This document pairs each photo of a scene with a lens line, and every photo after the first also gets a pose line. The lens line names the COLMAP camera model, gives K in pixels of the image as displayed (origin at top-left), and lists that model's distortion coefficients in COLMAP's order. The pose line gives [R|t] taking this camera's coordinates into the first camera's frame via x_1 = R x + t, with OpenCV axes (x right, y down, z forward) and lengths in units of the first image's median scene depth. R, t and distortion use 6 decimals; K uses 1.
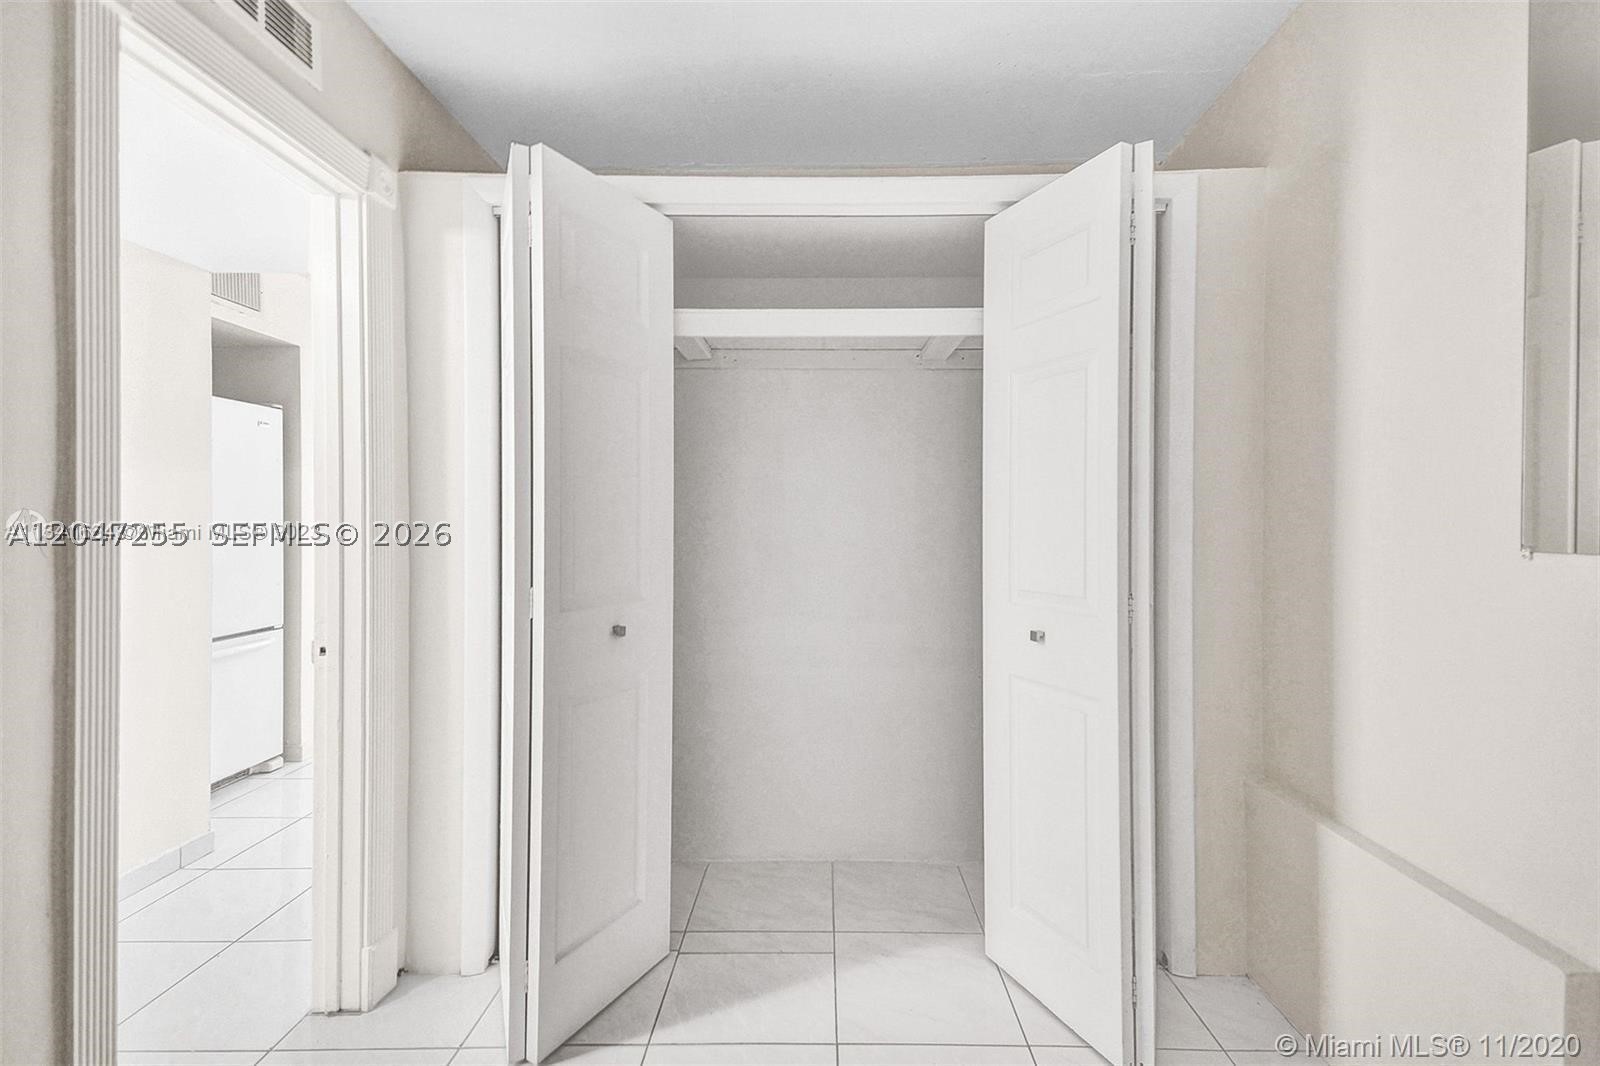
lens RADIAL K [[728.1, 0, 798.9], [0, 728.1, 524.0], [0, 0, 1]] dist [0.045812, -0.012322]
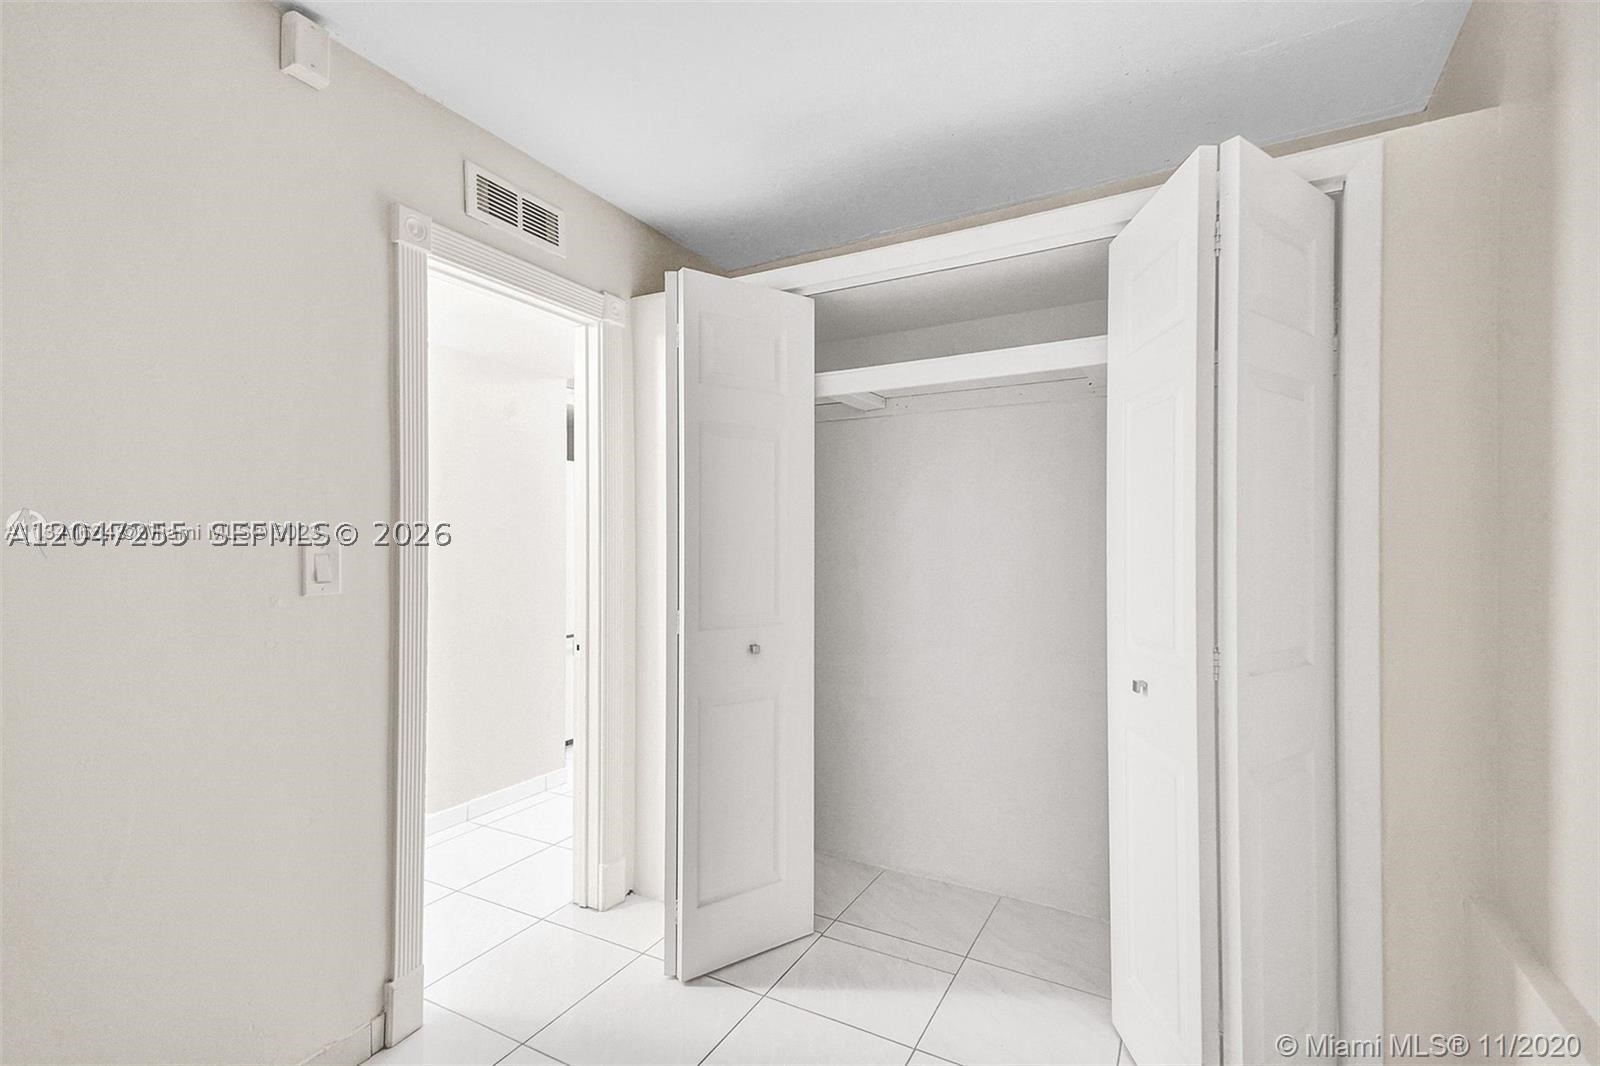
lens RADIAL K [[728.1, 0, 808.5], [0, 728.1, 541.0], [0, 0, 1]] dist [0.045812, -0.012322]
pose [[0.877779, -0.000816, -0.479065, 0.377659], [-0.003649, 0.999958, -0.008389, -0.020219], [0.479051, 0.009112, 0.877740, -0.016988]]
